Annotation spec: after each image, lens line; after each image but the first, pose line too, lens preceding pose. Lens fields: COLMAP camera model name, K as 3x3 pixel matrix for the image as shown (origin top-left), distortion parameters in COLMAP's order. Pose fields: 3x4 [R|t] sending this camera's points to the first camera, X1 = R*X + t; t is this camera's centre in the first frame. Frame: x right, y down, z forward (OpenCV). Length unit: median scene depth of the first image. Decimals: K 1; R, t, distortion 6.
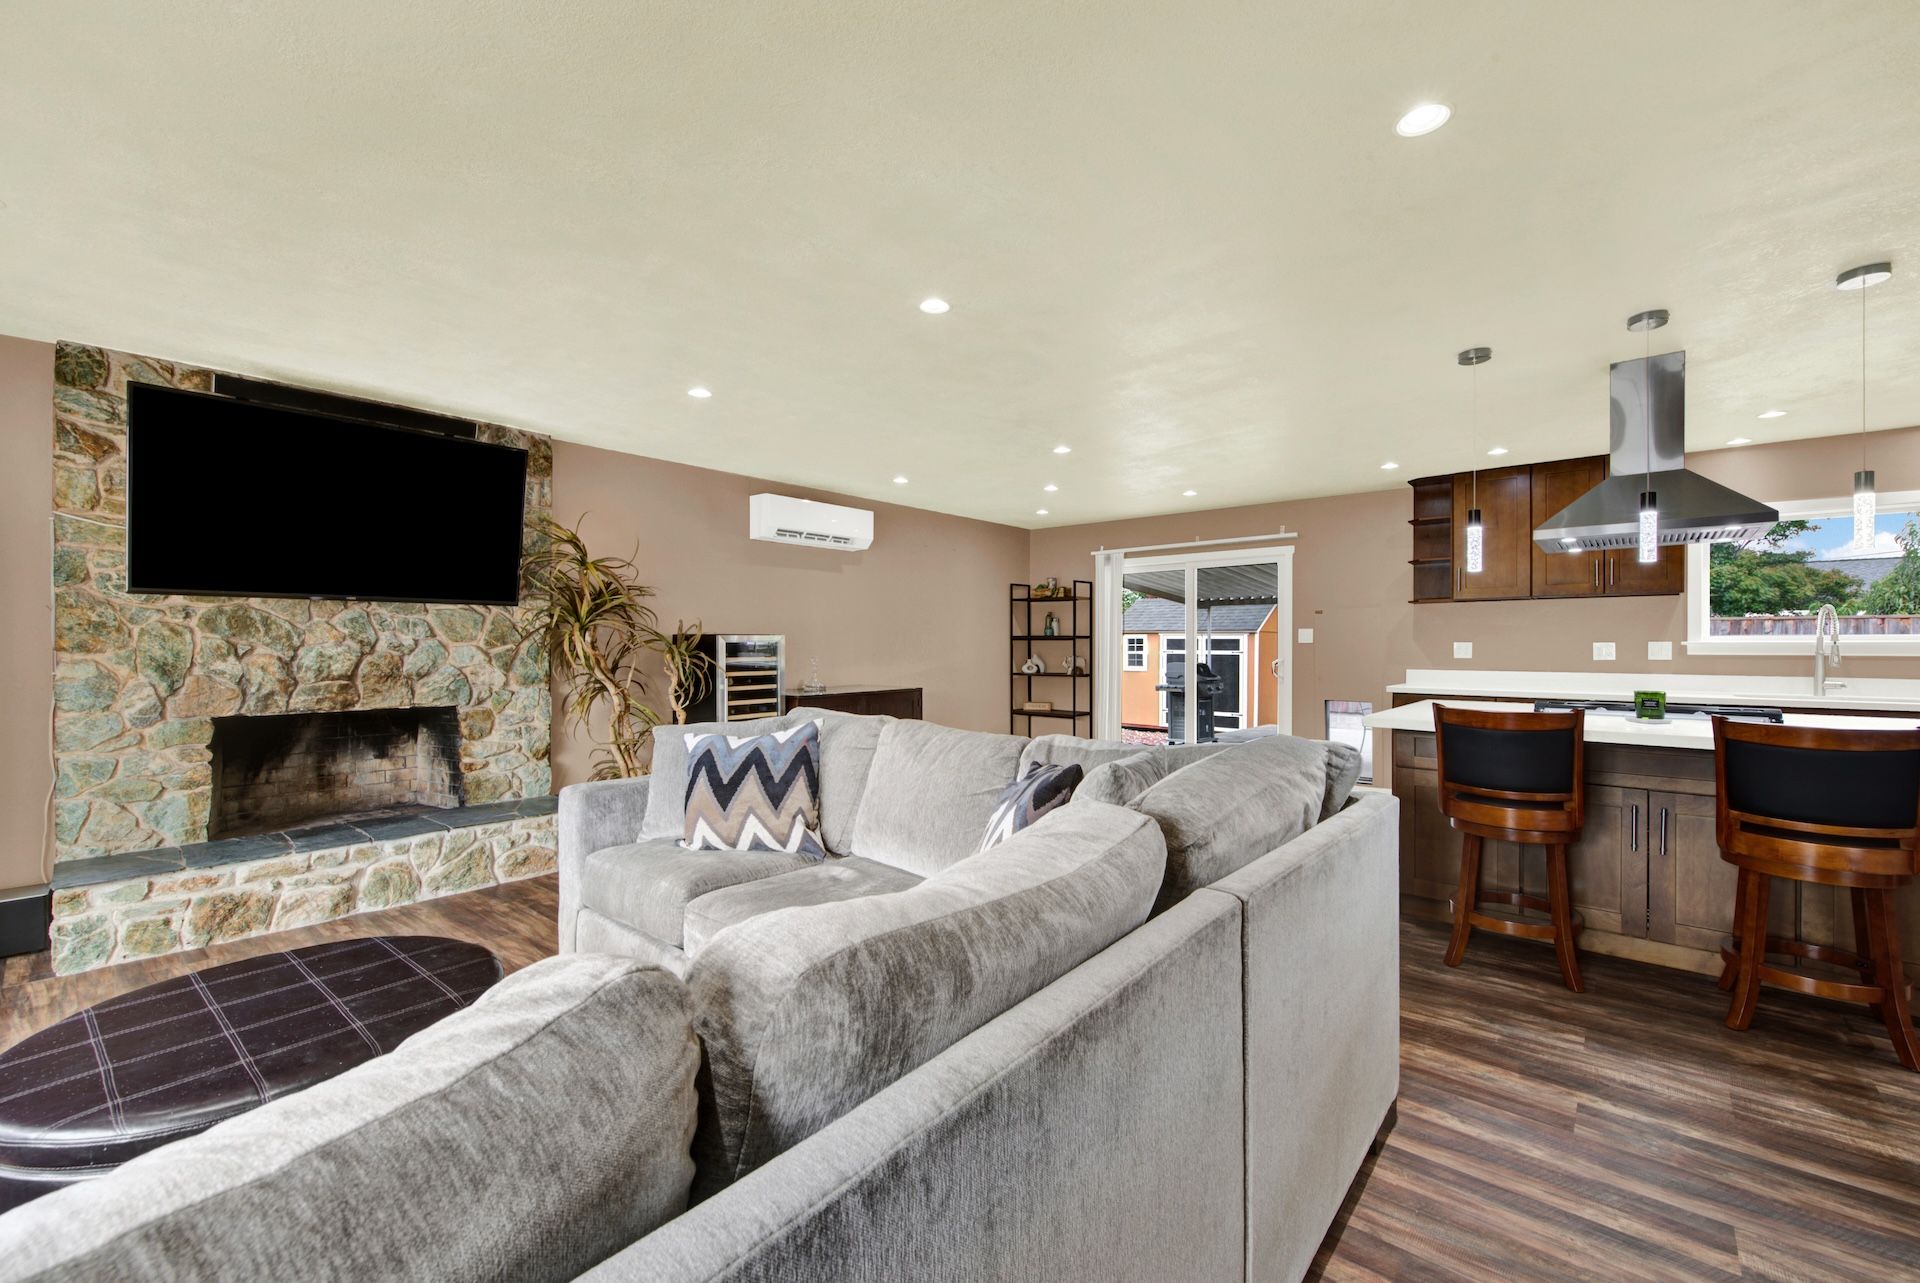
lens RADIAL K [[779.5, 0, 971.0], [0, 779.5, 647.0], [0, 0, 1]] dist [0.004620, -0.002886]
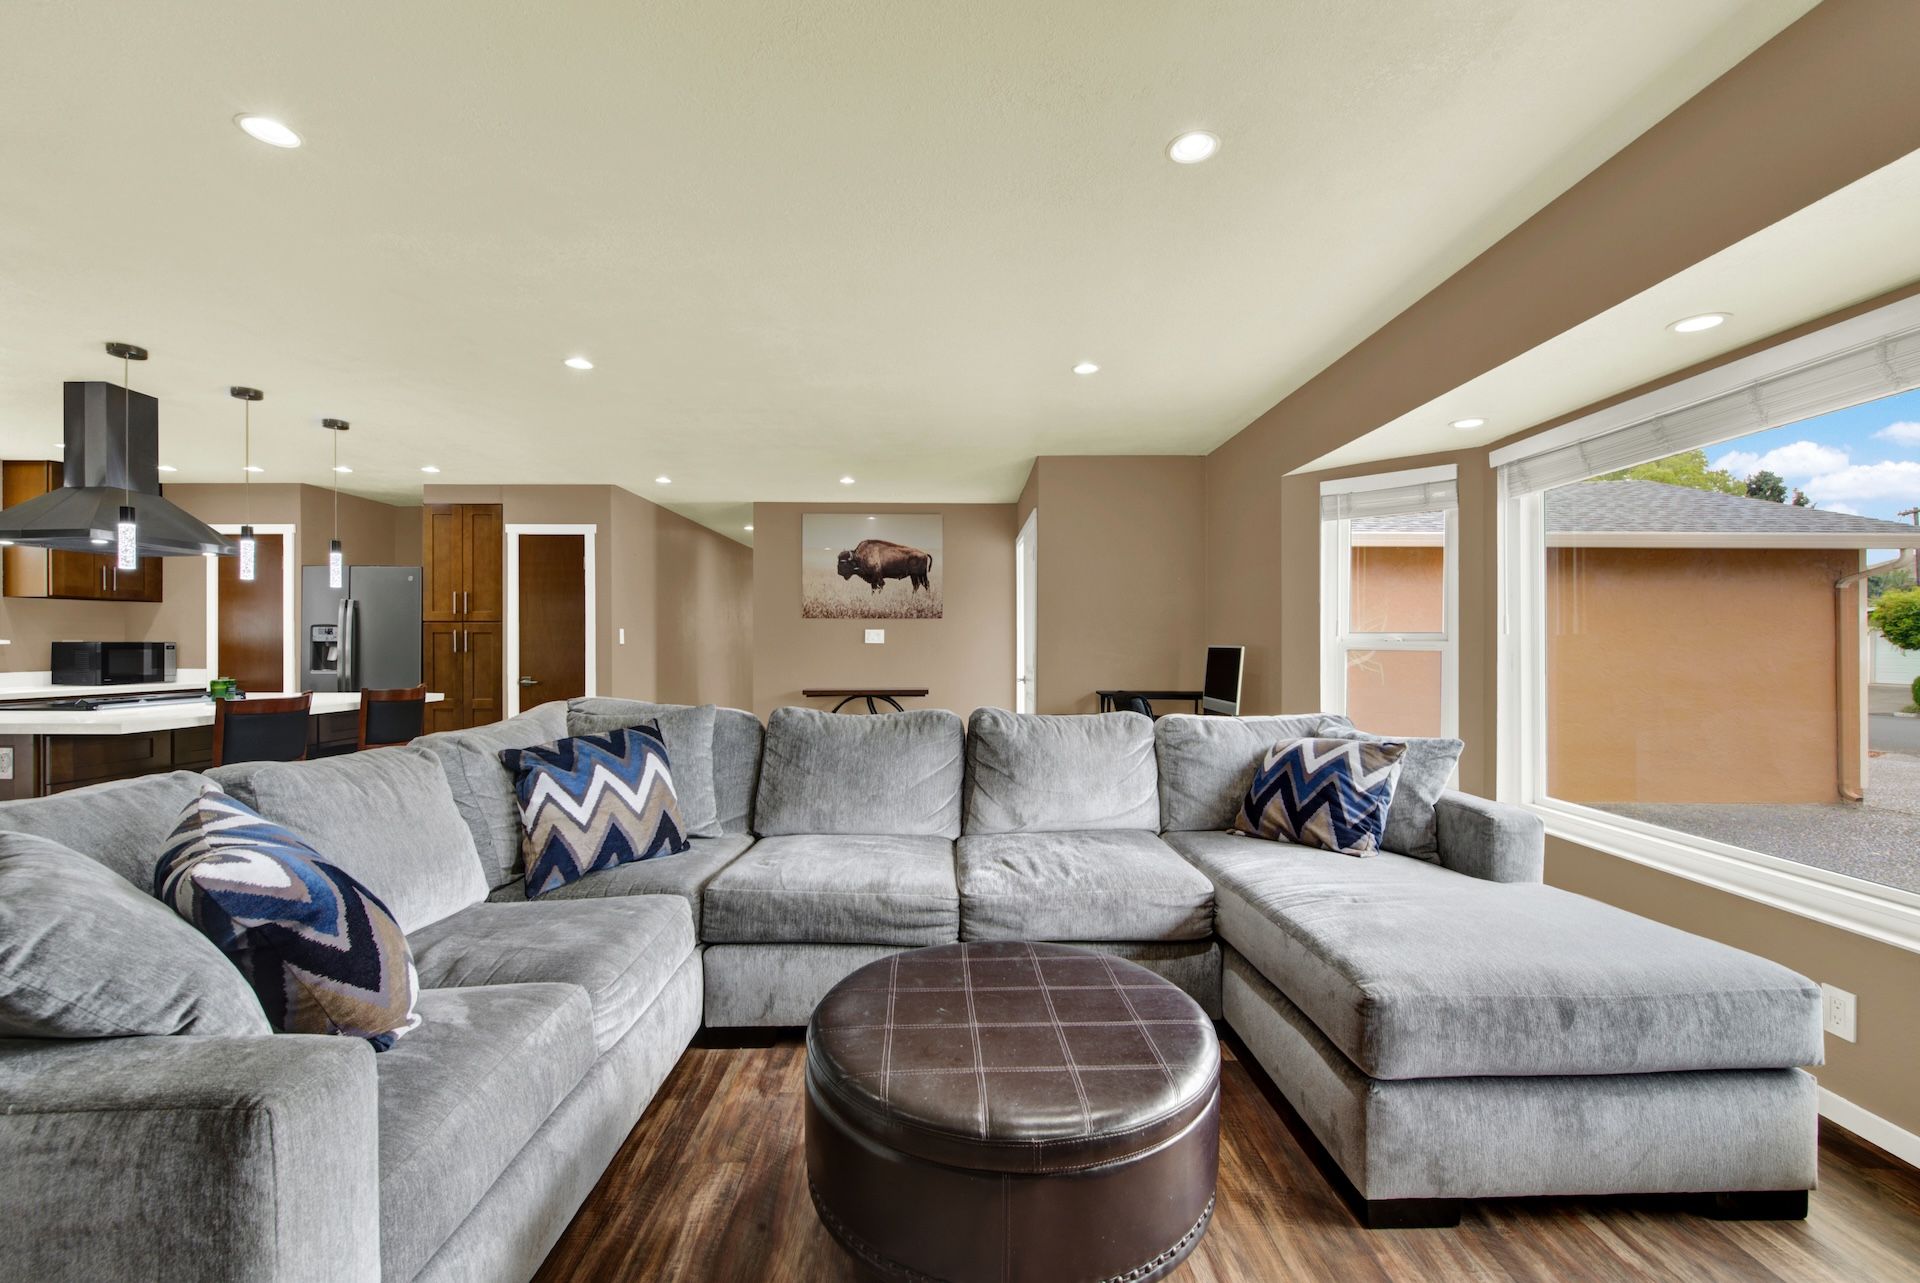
lens RADIAL K [[779.5, 0, 968.8], [0, 779.5, 641.5], [0, 0, 1]] dist [0.004620, -0.002886]
pose [[-0.655710, 0.001953, 0.755011, -0.649638], [0.001894, 0.999998, -0.000942, -0.000704], [-0.755011, 0.000812, -0.655712, 0.683825]]
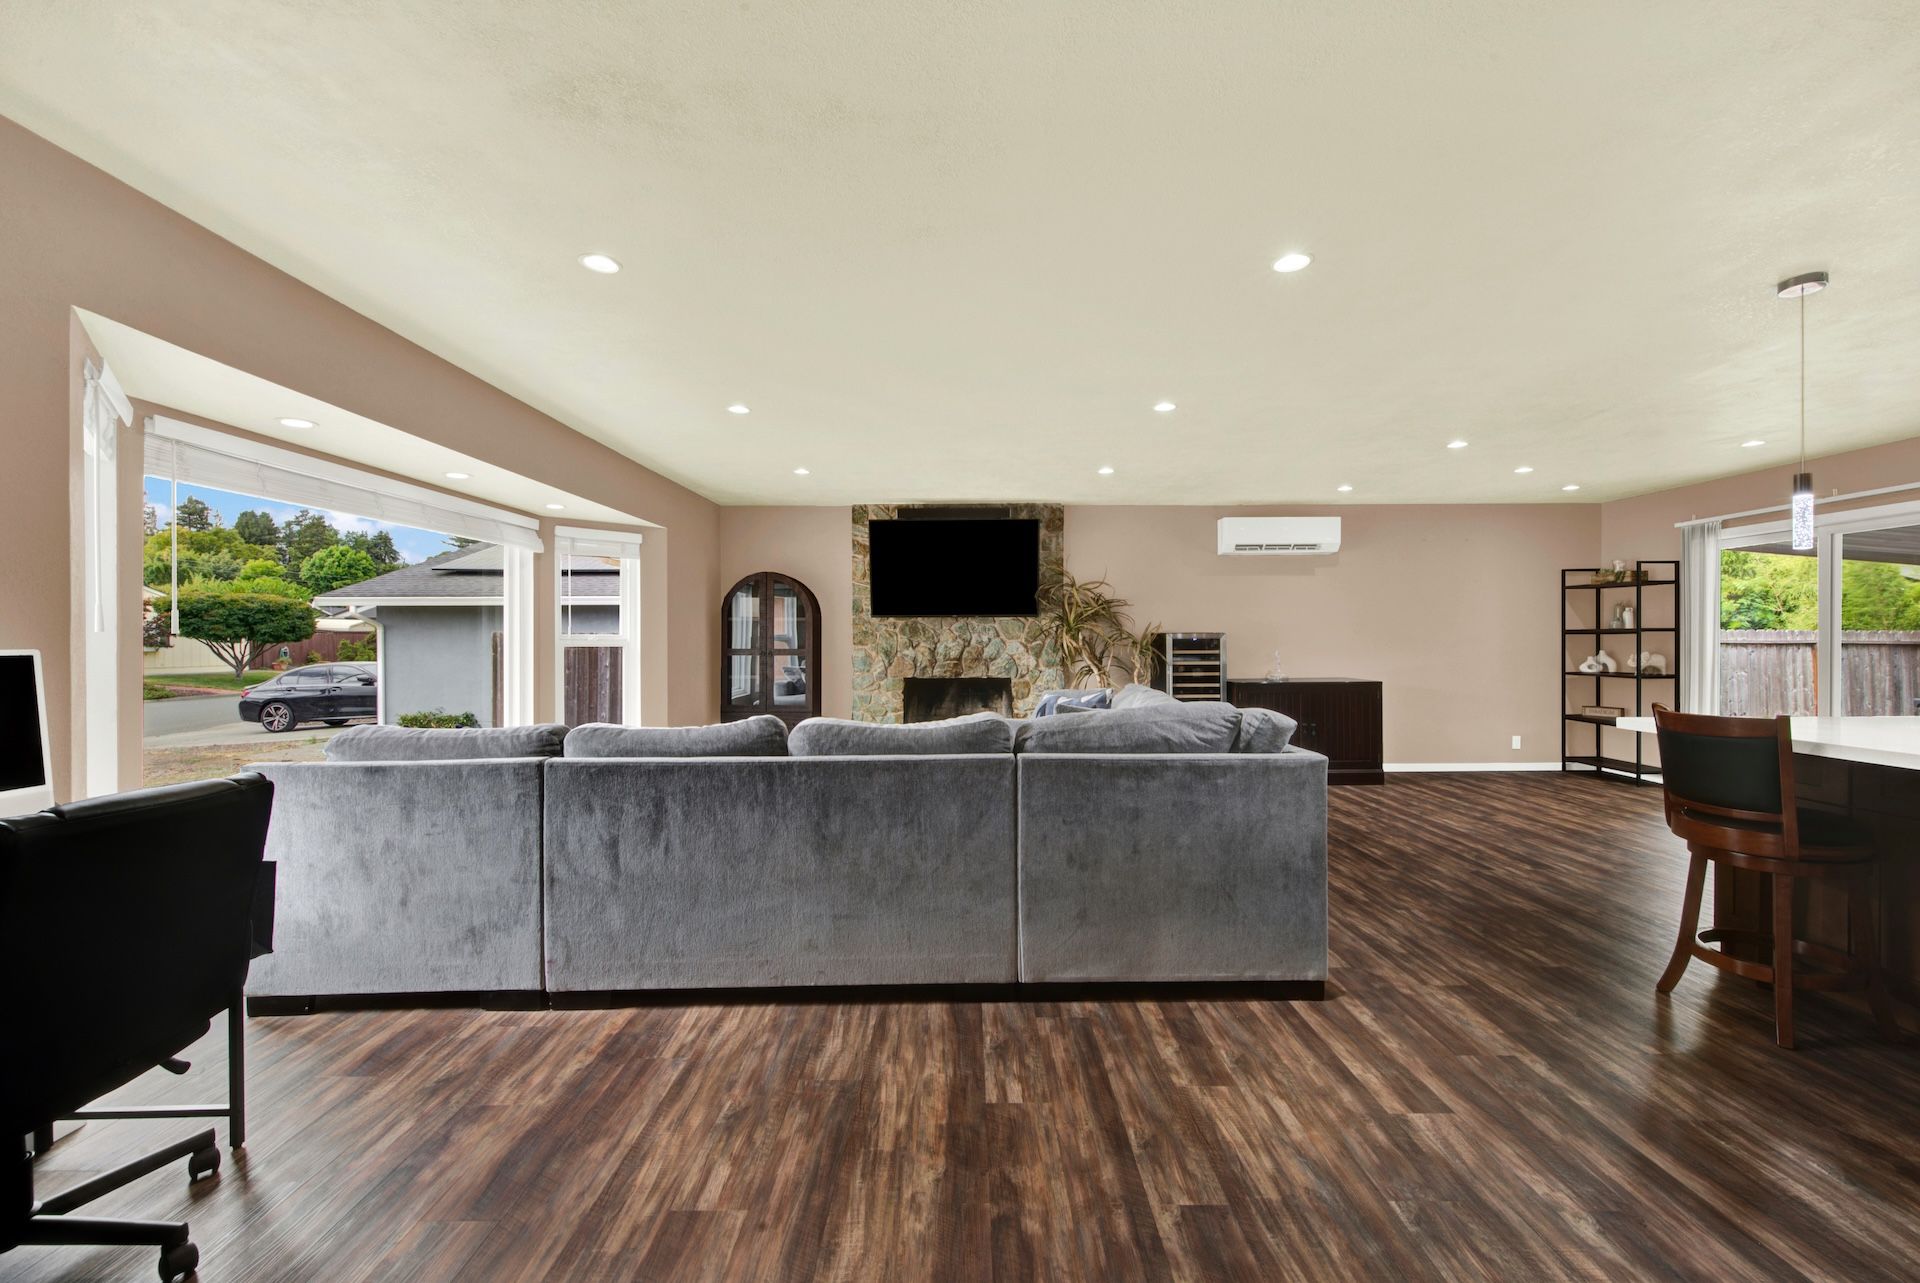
lens RADIAL K [[779.5, 0, 970.5], [0, 779.5, 642.9], [0, 0, 1]] dist [0.004620, -0.002886]
pose [[0.652821, -0.001038, -0.757511, 0.565516], [0.000740, 0.999999, -0.000734, 0.002174], [0.757512, -0.000081, 0.652822, -0.149098]]
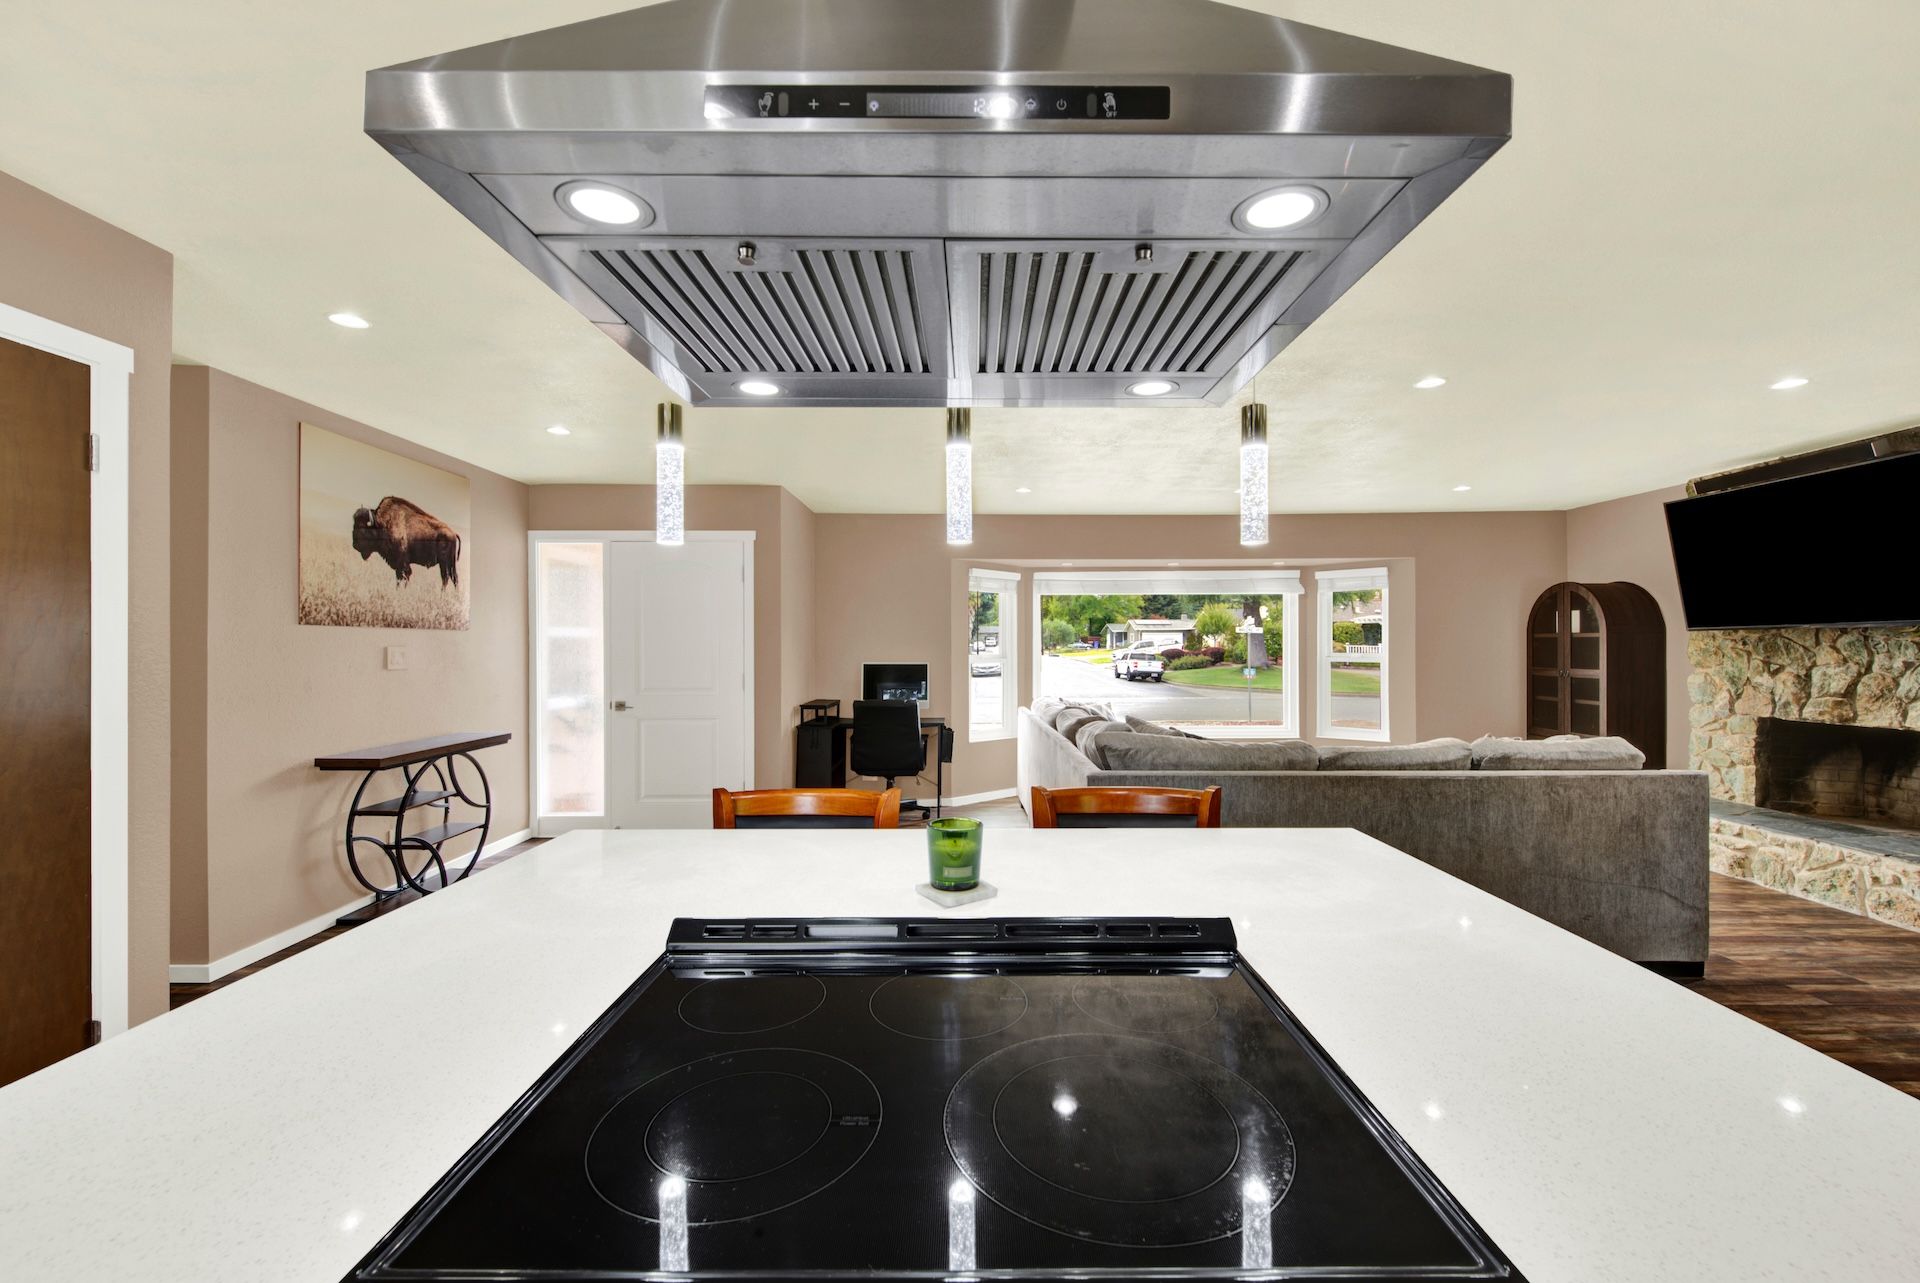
lens RADIAL K [[779.5, 0, 964.5], [0, 779.5, 641.7], [0, 0, 1]] dist [0.004620, -0.002886]
pose [[-0.762309, -0.003137, -0.647206, 0.856701], [-0.000670, 0.999992, -0.004058, -0.030996], [0.647213, -0.002659, -0.762304, 0.996538]]
